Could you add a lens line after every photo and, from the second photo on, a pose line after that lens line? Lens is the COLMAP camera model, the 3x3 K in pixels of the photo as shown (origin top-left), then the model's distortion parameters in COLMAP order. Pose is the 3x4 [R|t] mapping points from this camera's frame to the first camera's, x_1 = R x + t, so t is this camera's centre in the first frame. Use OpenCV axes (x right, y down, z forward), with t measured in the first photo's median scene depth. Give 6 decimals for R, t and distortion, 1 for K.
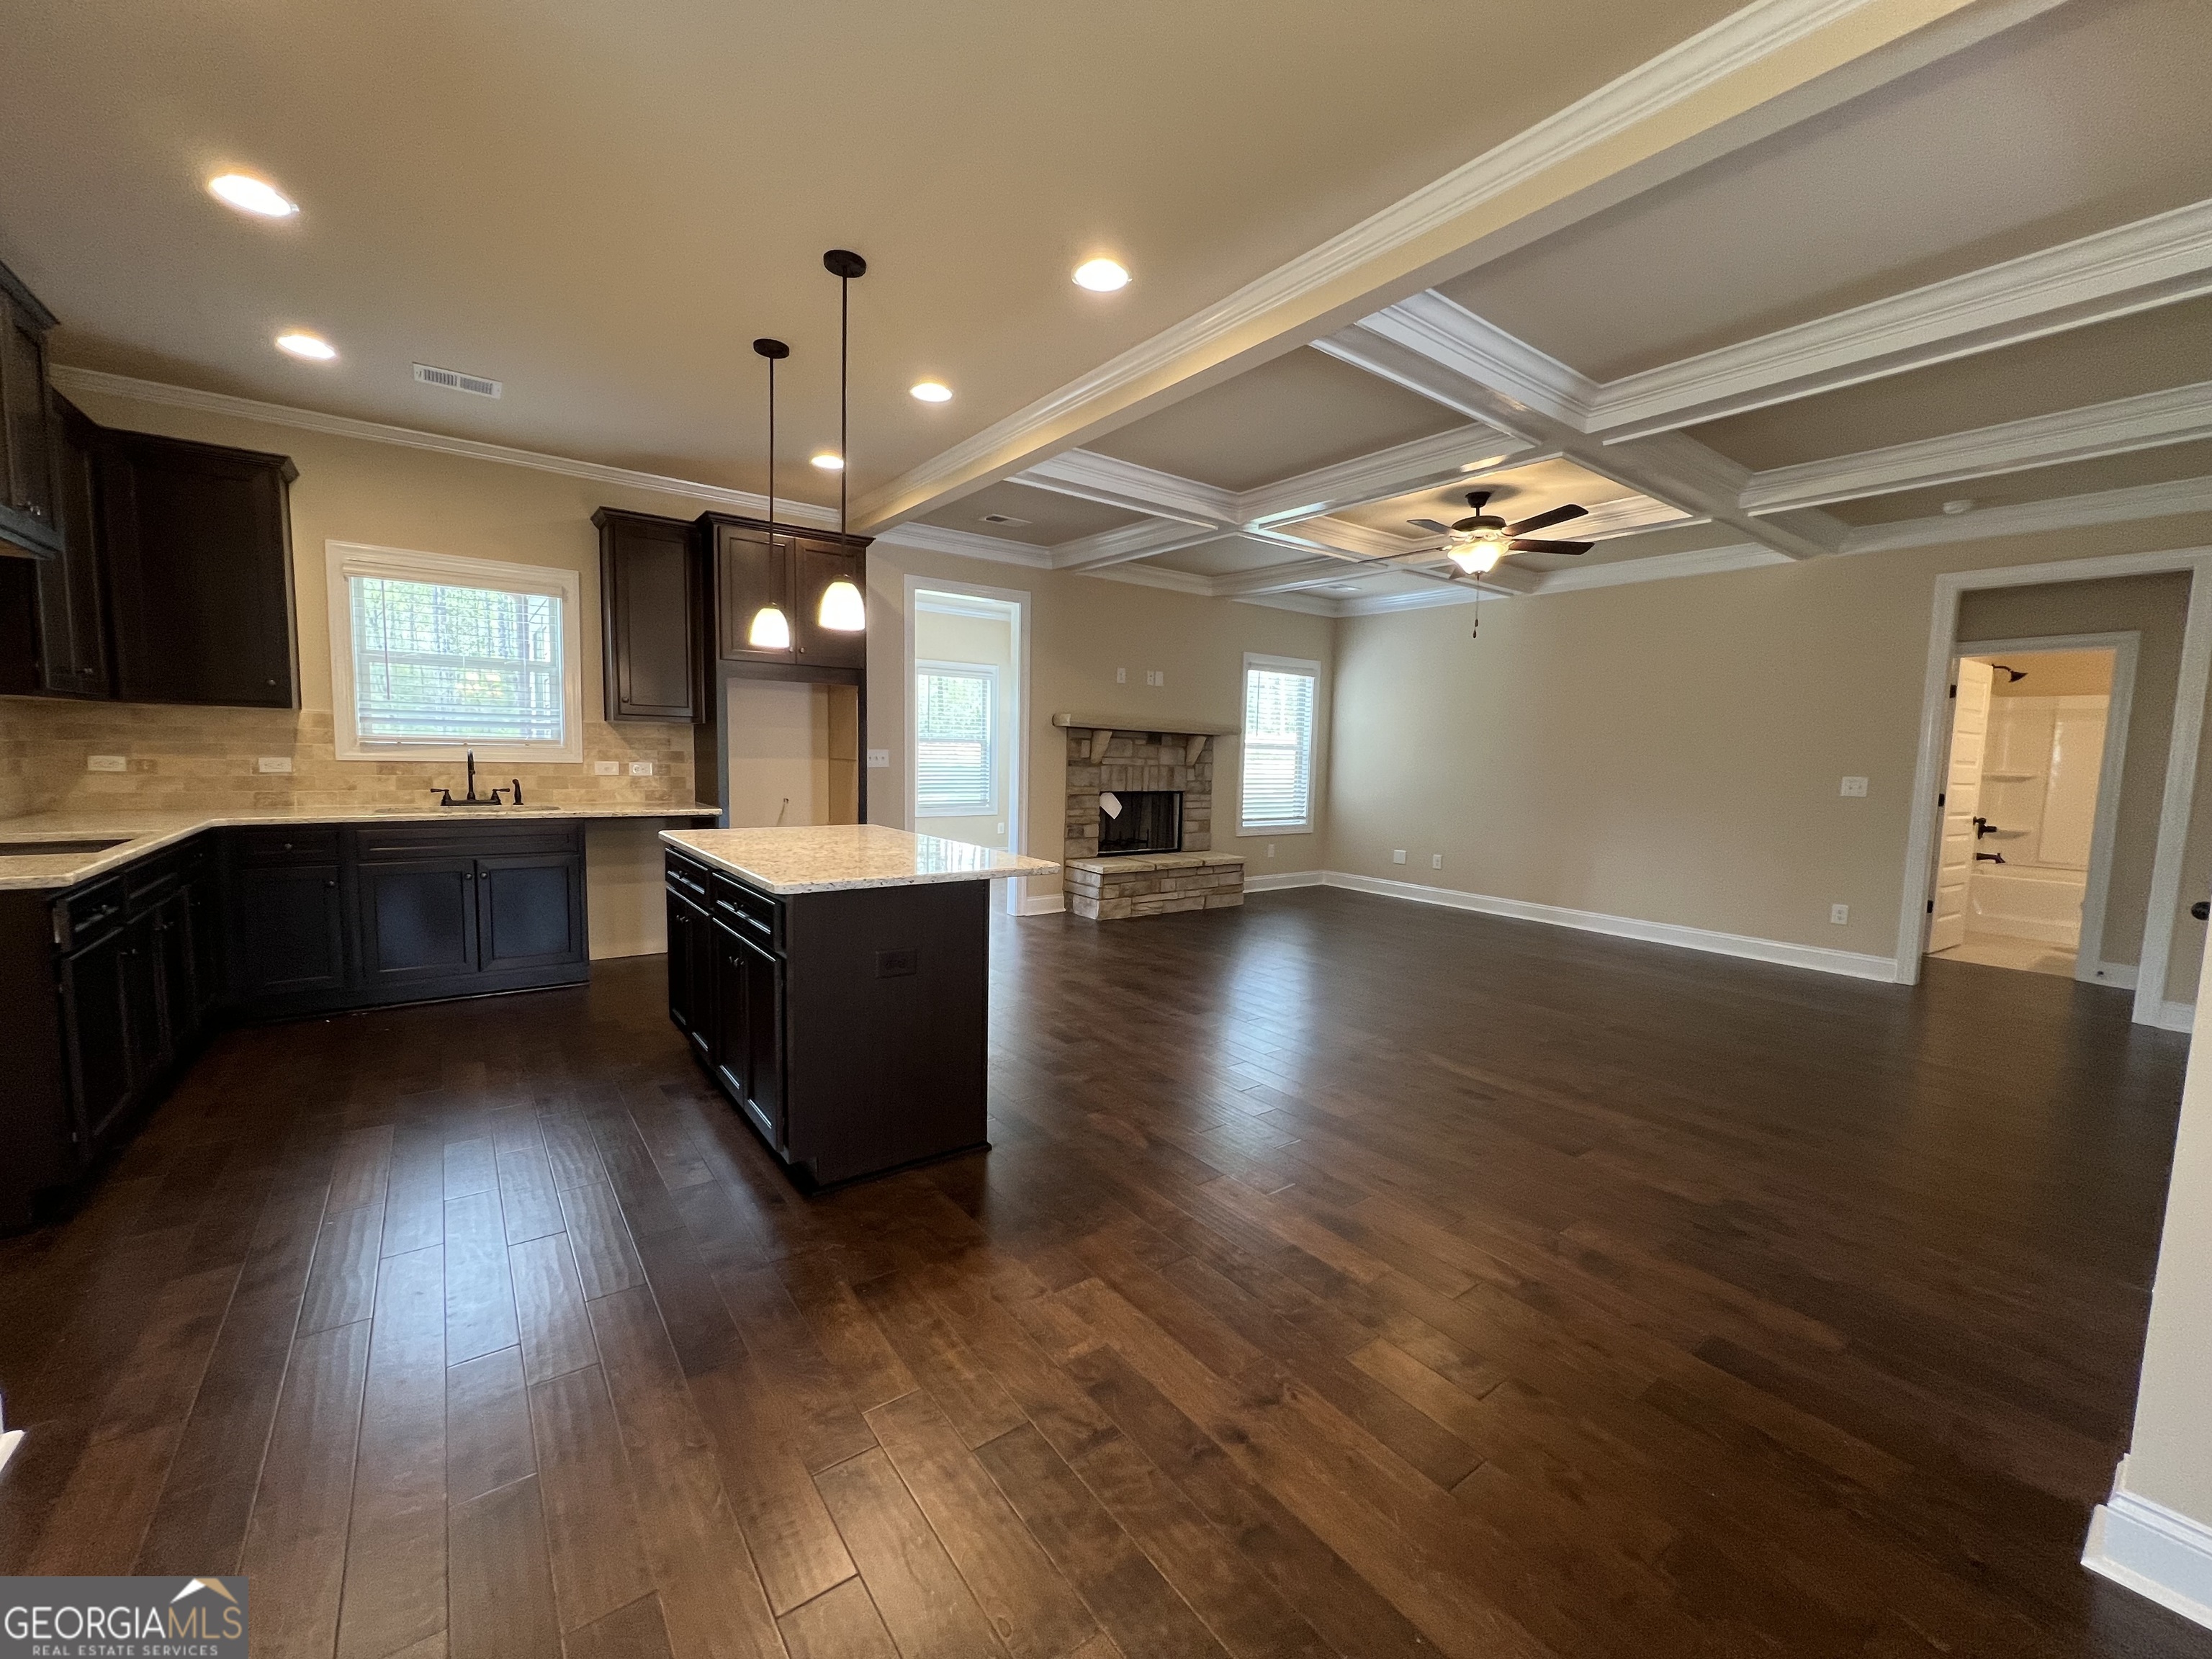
lens RADIAL K [[885.8, 0, 1107.3], [0, 885.8, 835.4], [0, 0, 1]] dist [-0.000674, 0.000211]
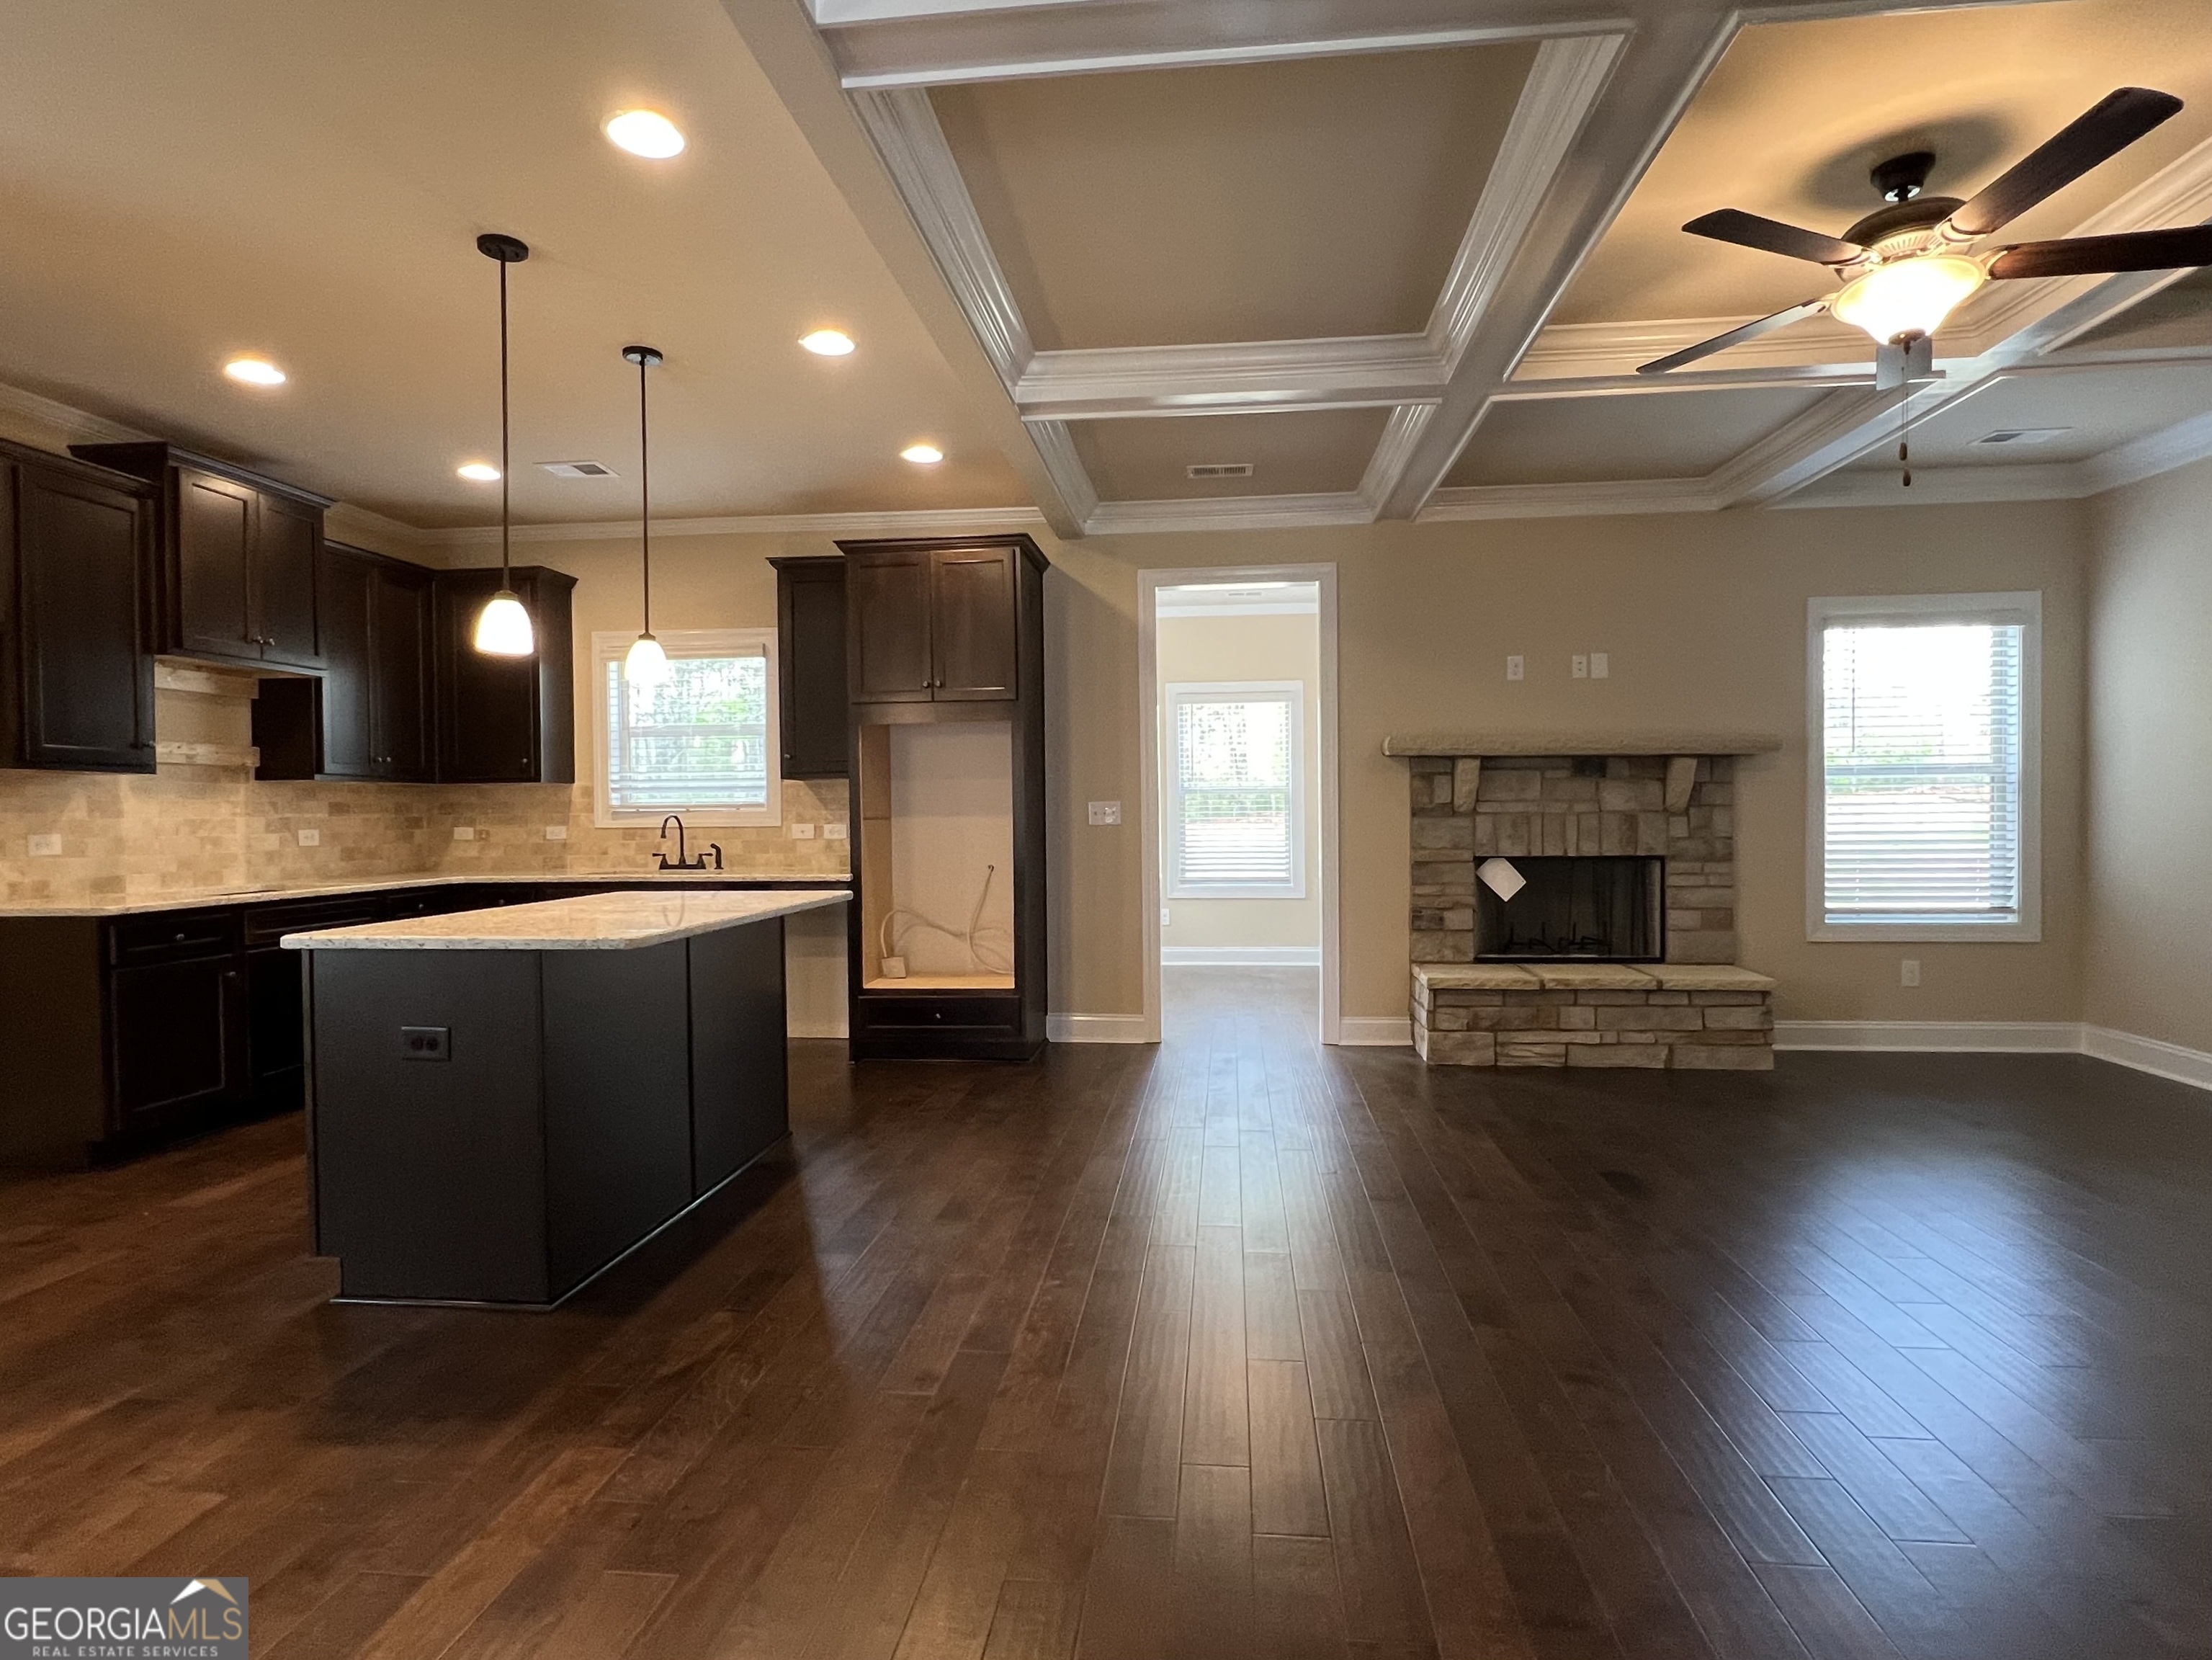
lens RADIAL K [[1181.1, 0, 1106.2], [0, 1181.1, 832.6], [0, 0, 1]] dist [0.005377, 0.000973]
pose [[0.735576, -0.018509, -0.677189, 0.389422], [-0.035089, 0.997244, -0.065371, -0.003225], [0.676533, 0.071847, 0.732899, 0.232305]]
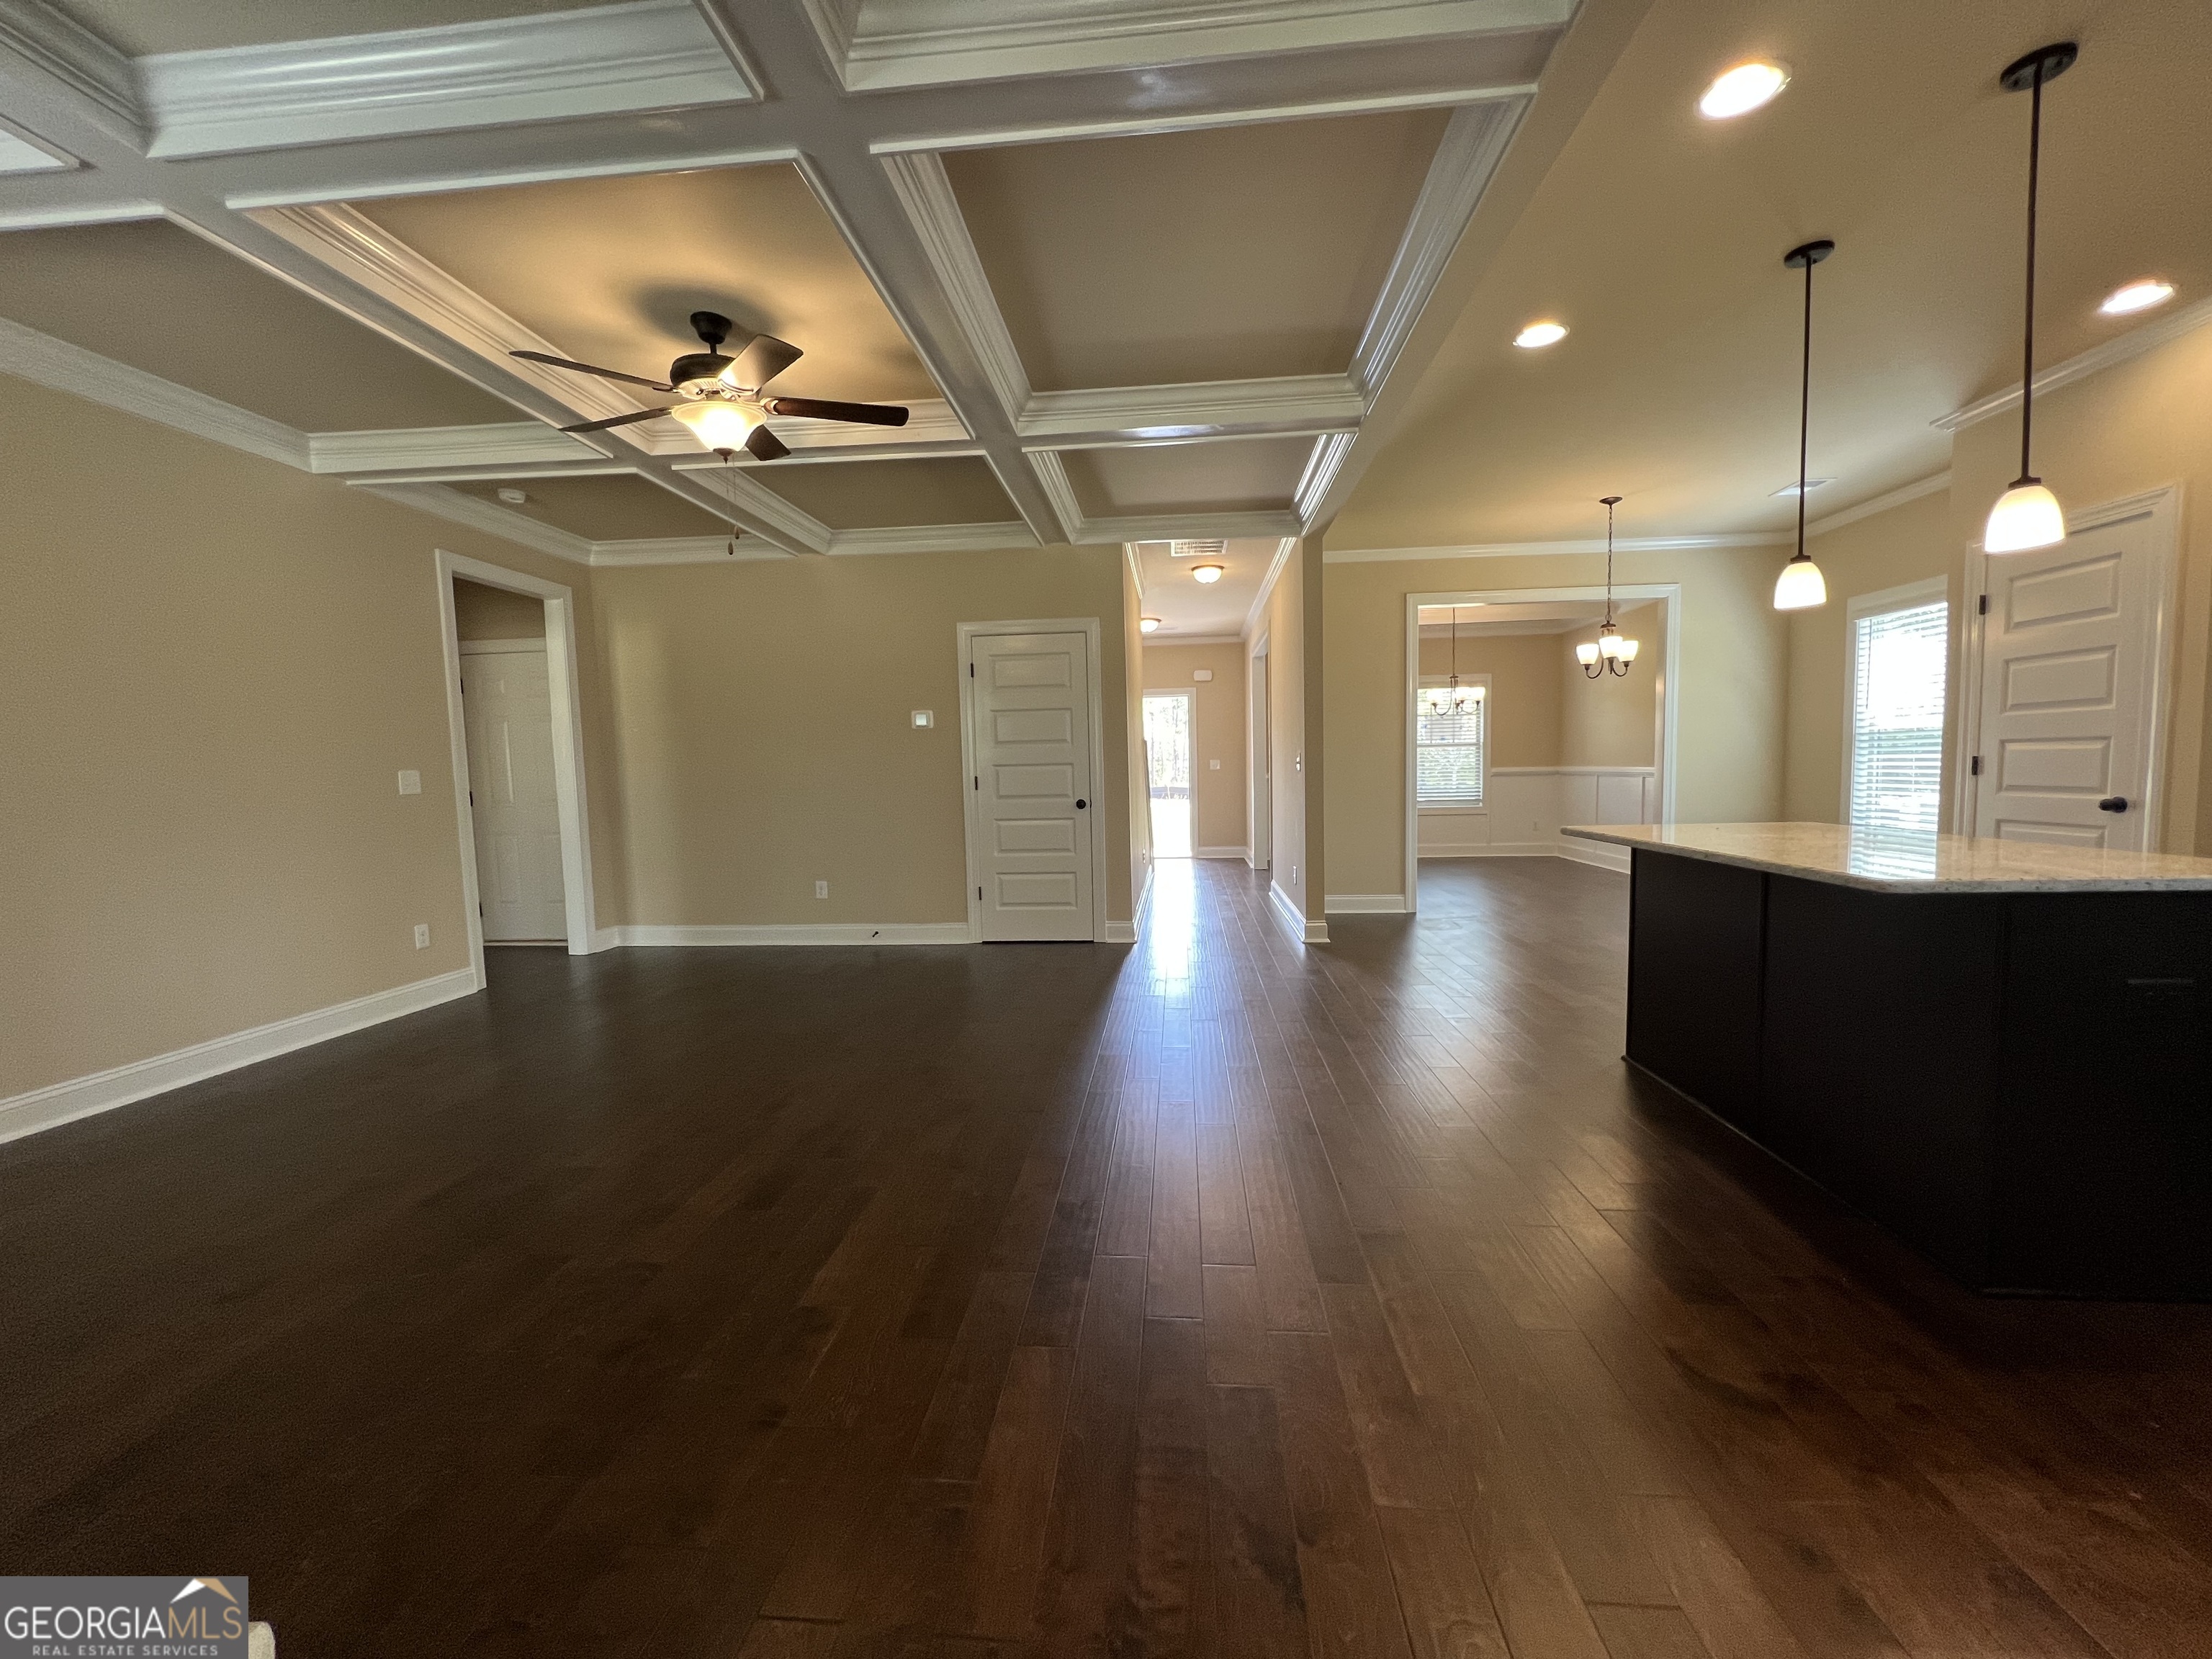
lens RADIAL K [[885.8, 0, 1107.3], [0, 885.8, 835.4], [0, 0, 1]] dist [-0.000674, 0.000211]
pose [[-0.749773, -0.058867, 0.659072, -0.165307], [0.065863, 0.984449, 0.162856, -0.081625], [-0.658409, 0.165513, -0.734236, 0.986823]]
